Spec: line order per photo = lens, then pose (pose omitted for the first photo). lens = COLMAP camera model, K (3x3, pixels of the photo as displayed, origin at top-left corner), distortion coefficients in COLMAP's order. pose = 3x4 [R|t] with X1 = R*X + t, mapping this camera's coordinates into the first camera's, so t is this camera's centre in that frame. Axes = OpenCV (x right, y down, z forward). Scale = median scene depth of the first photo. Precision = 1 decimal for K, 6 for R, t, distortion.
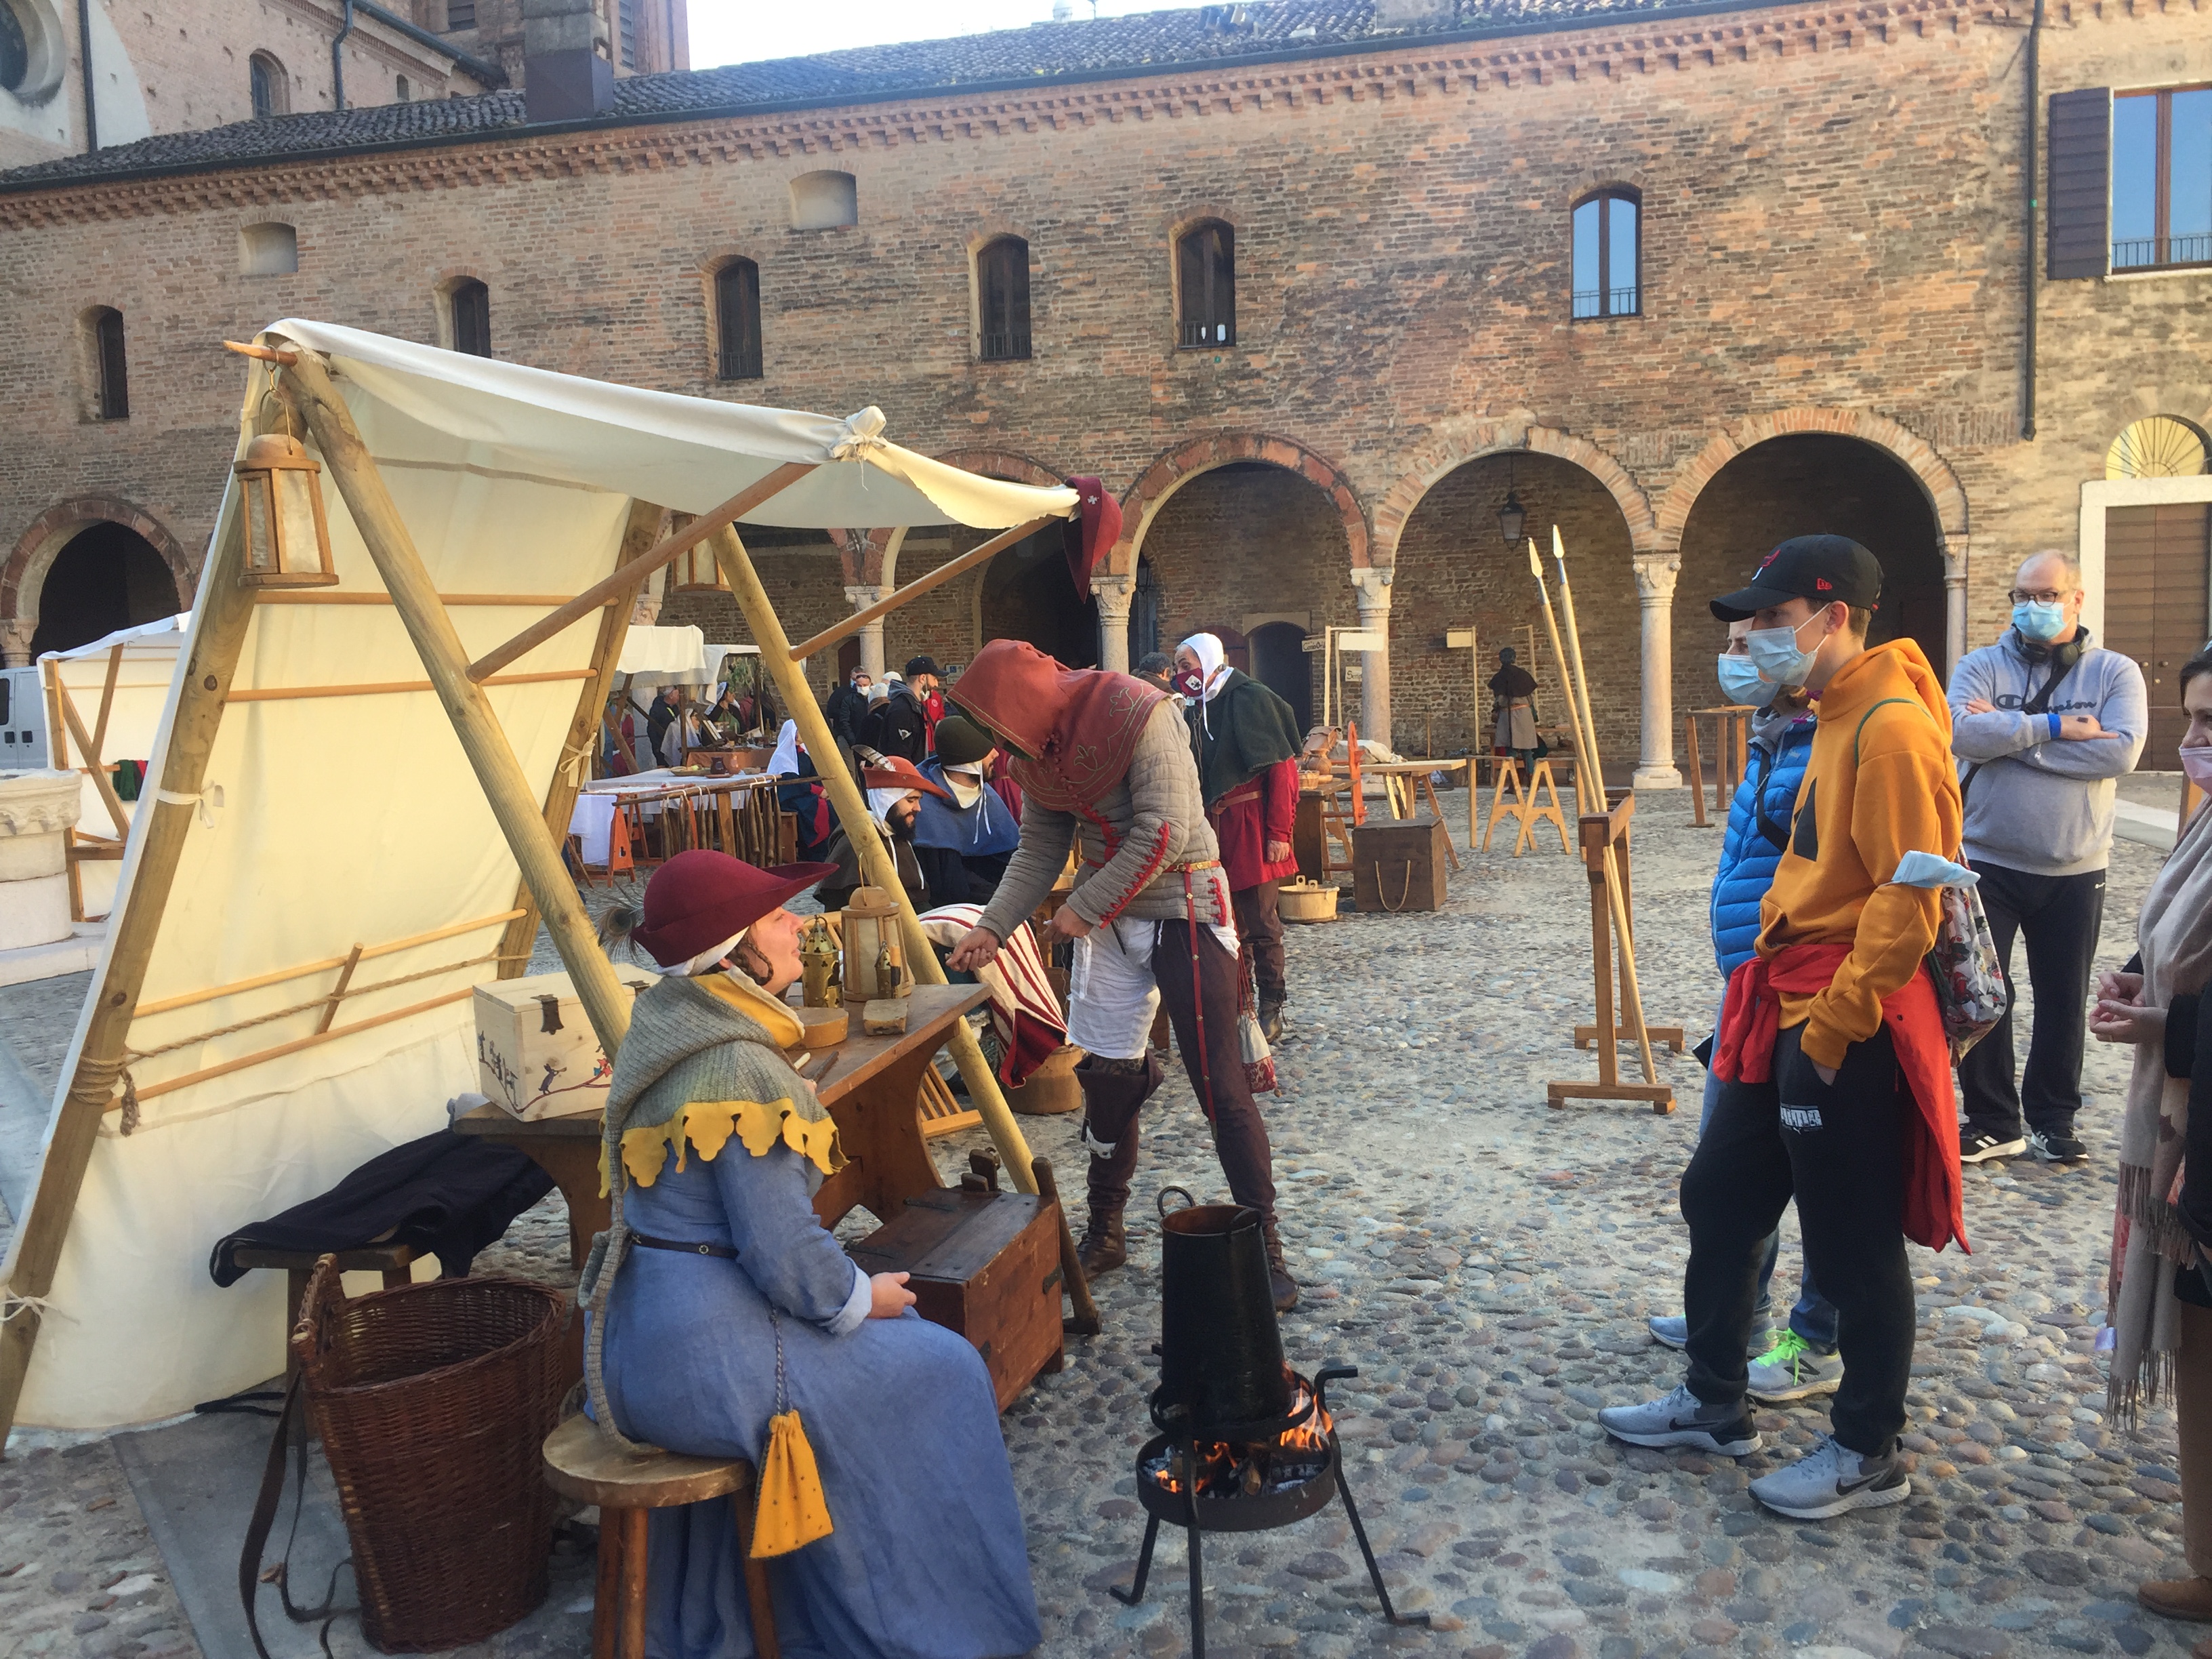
lens RADIAL K [[1889.9, 0, 1104.5], [0, 1889.9, 844.6], [0, 0, 1]] dist [0.073472, -0.092702]
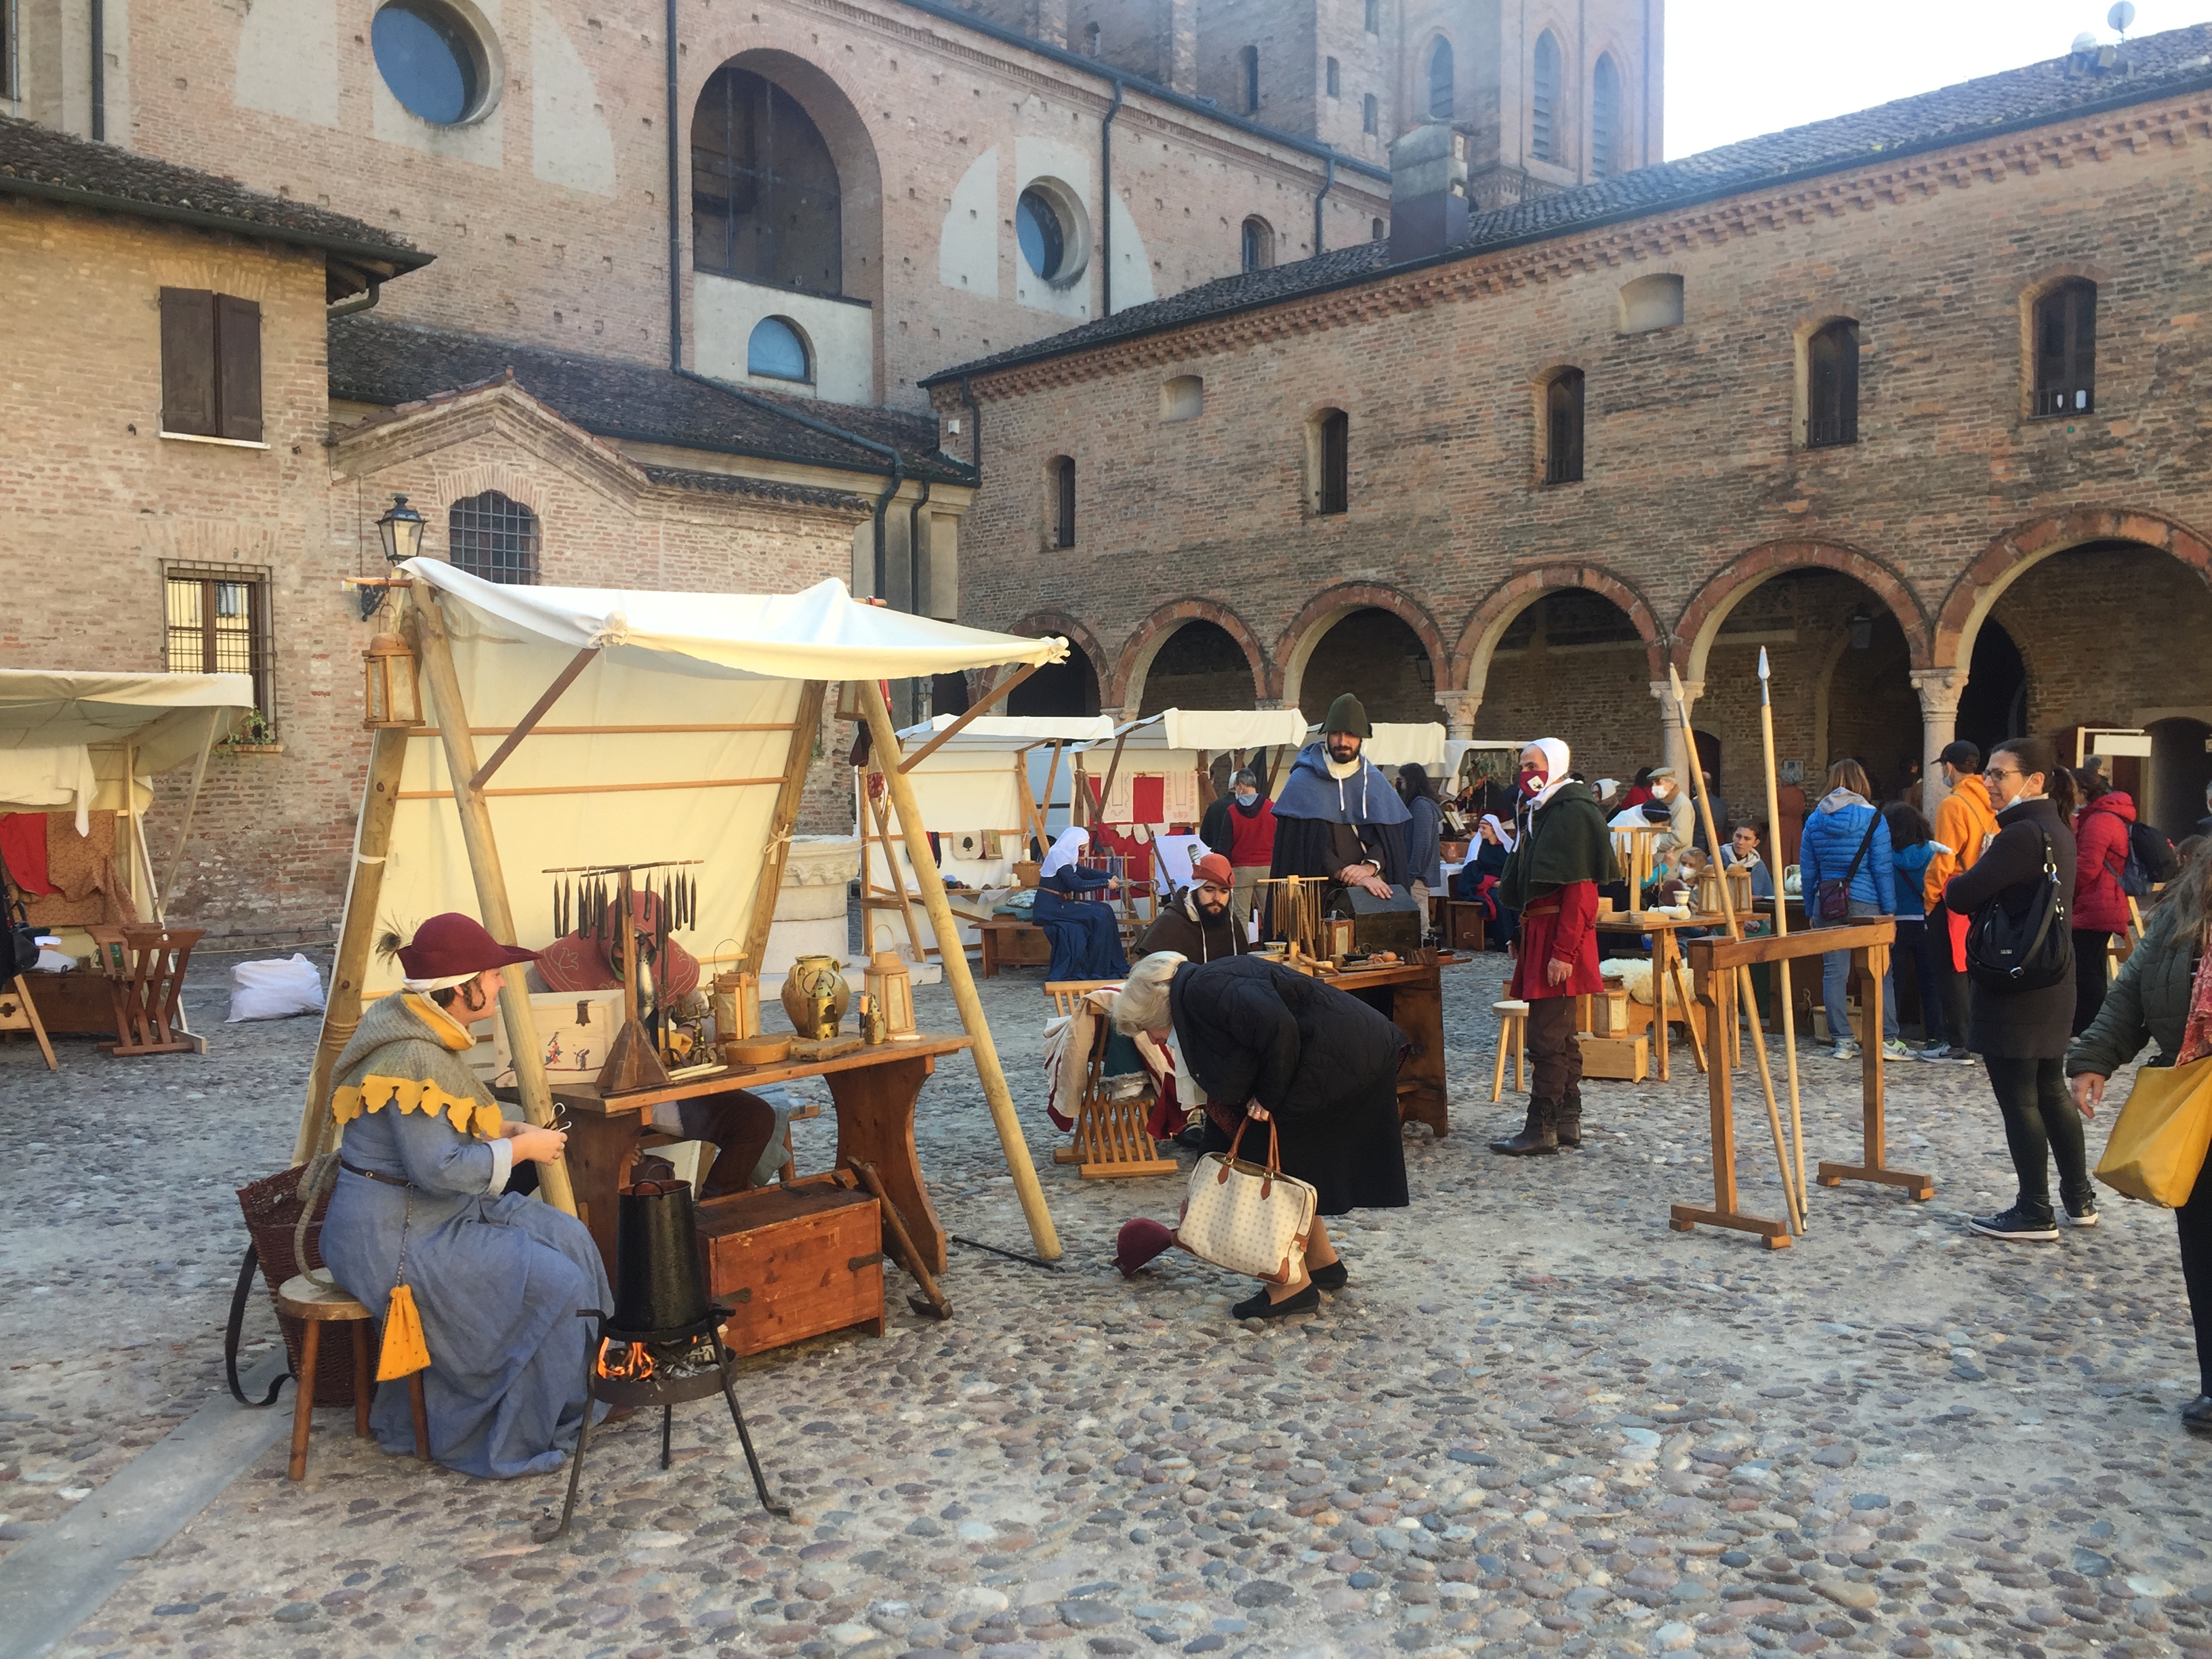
lens RADIAL K [[1889.9, 0, 1095.8], [0, 1889.9, 839.1], [0, 0, 1]] dist [0.073472, -0.092702]
pose [[0.862297, 0.037266, -0.505031, 0.128416], [-0.061183, 0.997650, -0.030850, -0.004559], [0.502694, 0.057501, 0.862550, -0.008718]]
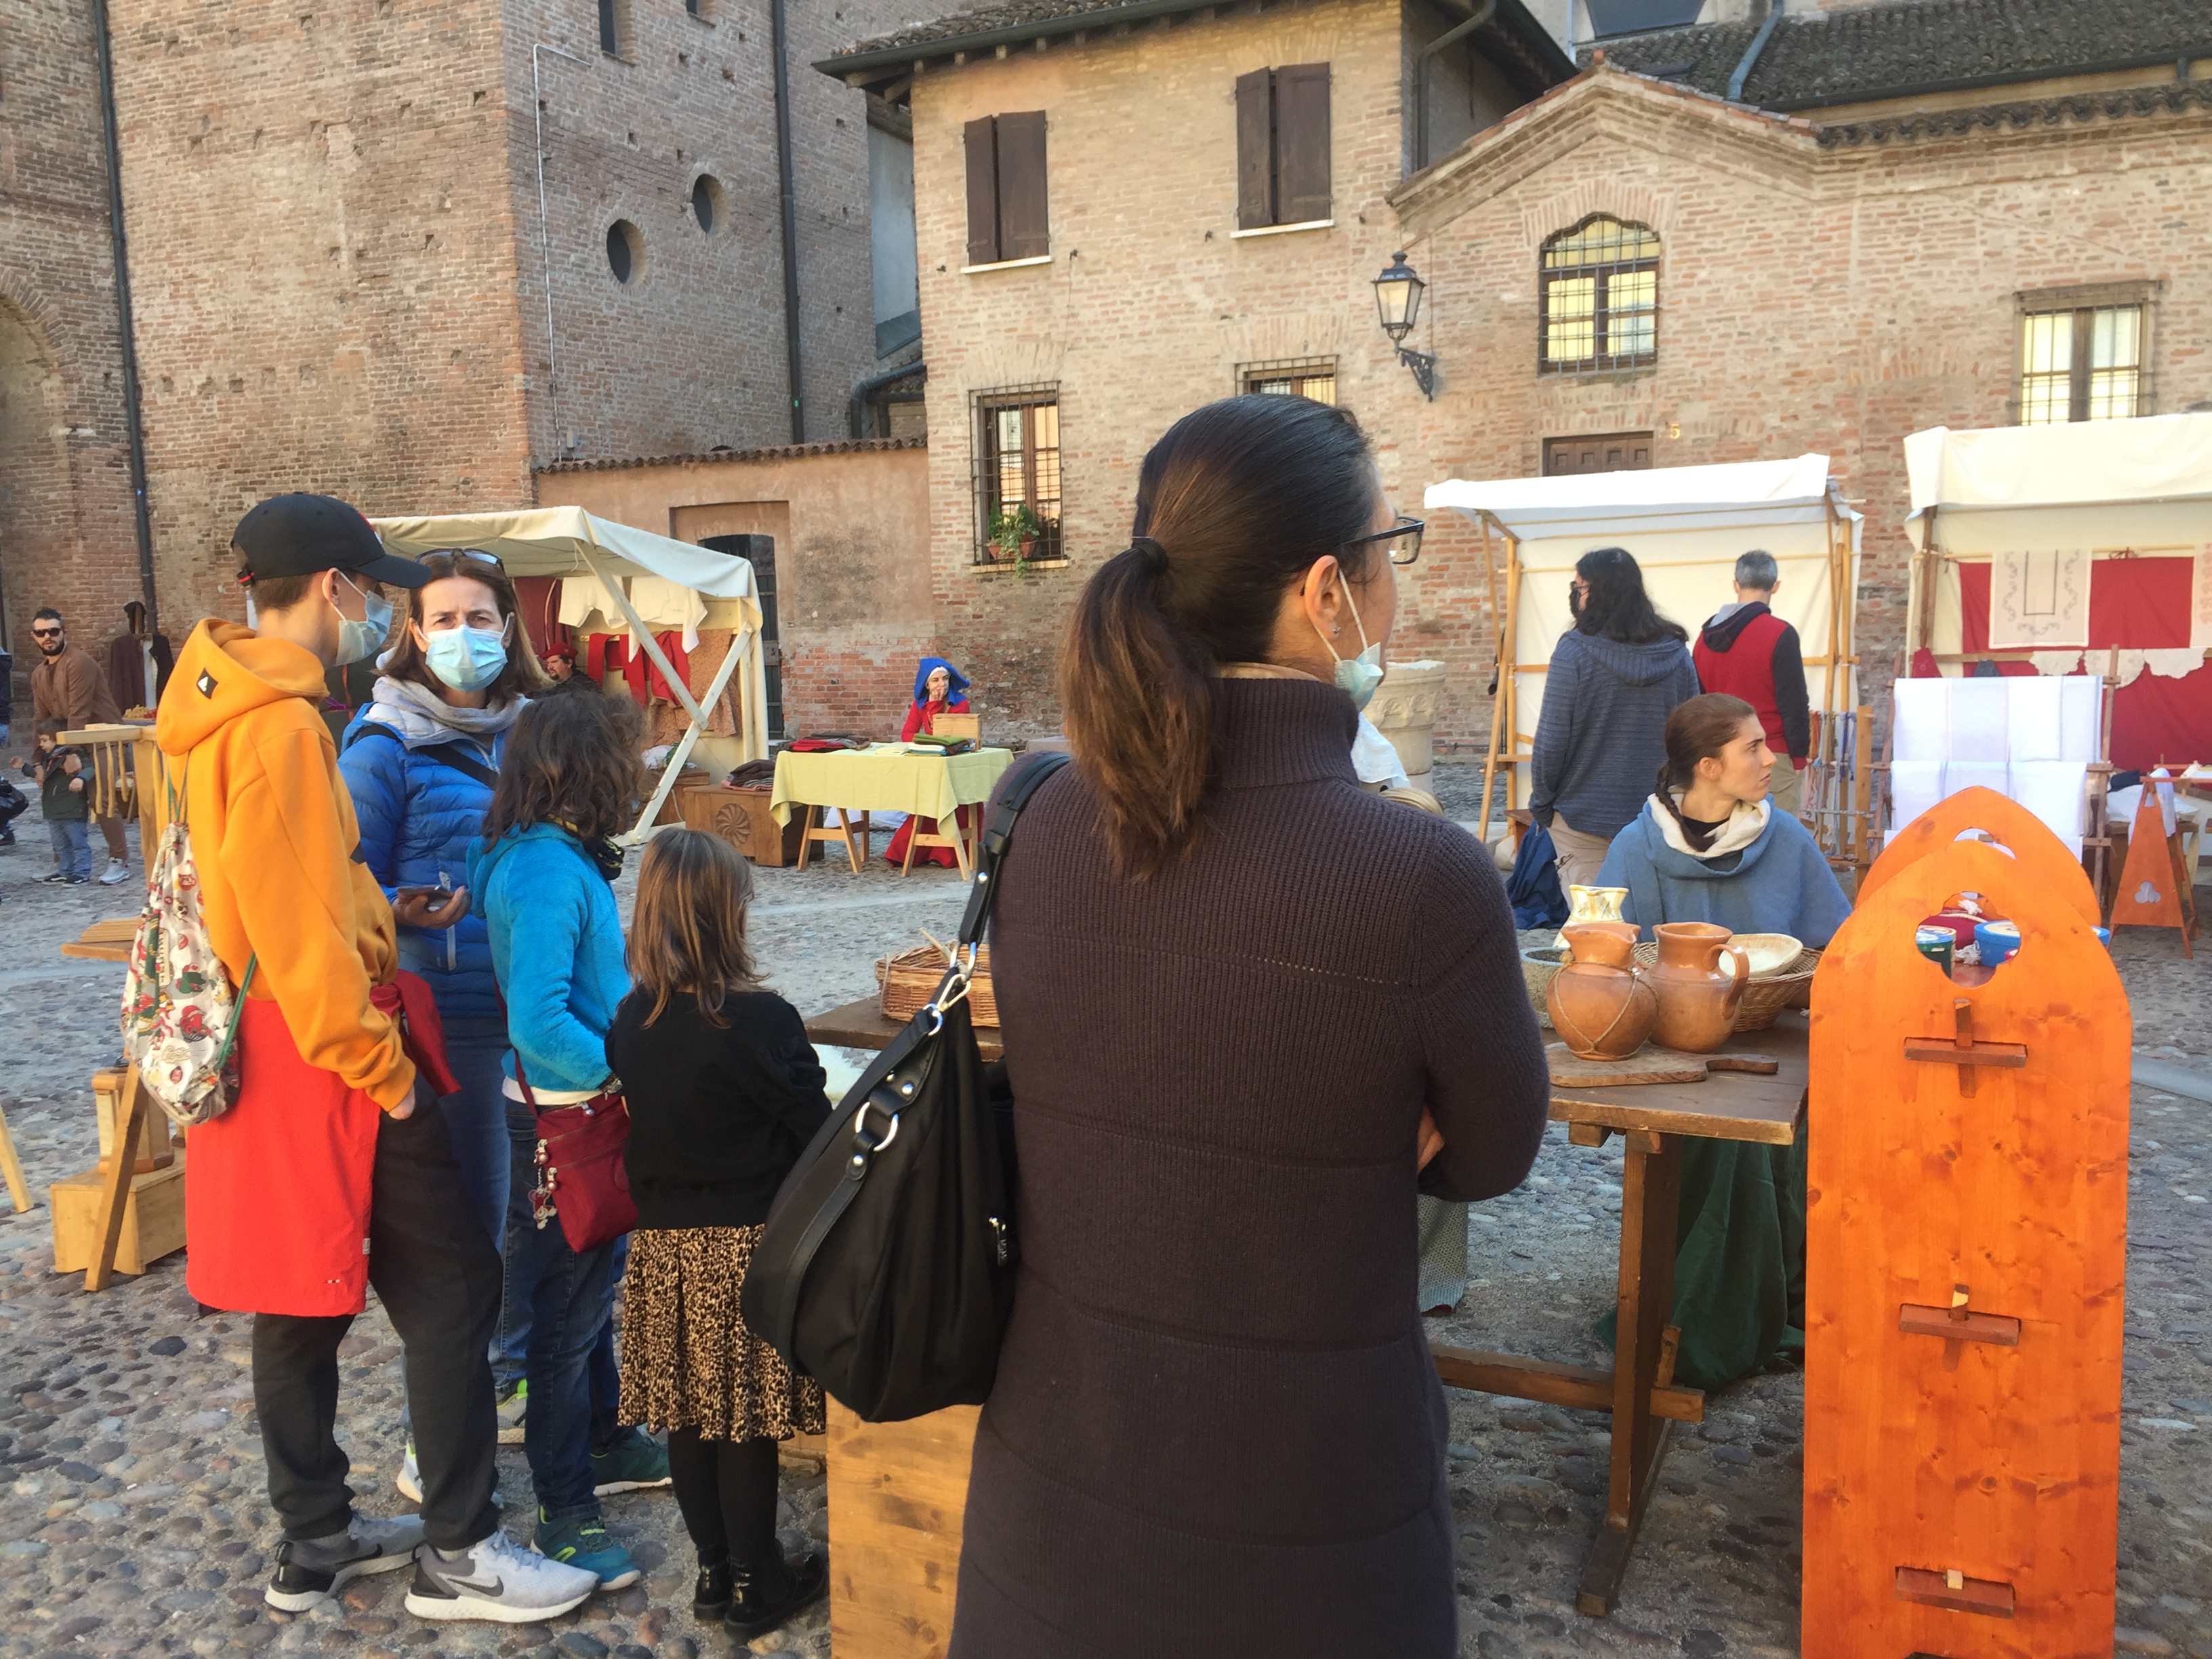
lens RADIAL K [[1889.9, 0, 1100.8], [0, 1889.9, 819.2], [0, 0, 1]] dist [0.073472, -0.092702]
pose [[-0.169755, 0.157564, -0.972809, 0.189849], [-0.049174, 0.984552, 0.168047, -0.062995], [0.984259, 0.076364, -0.159385, 0.539417]]
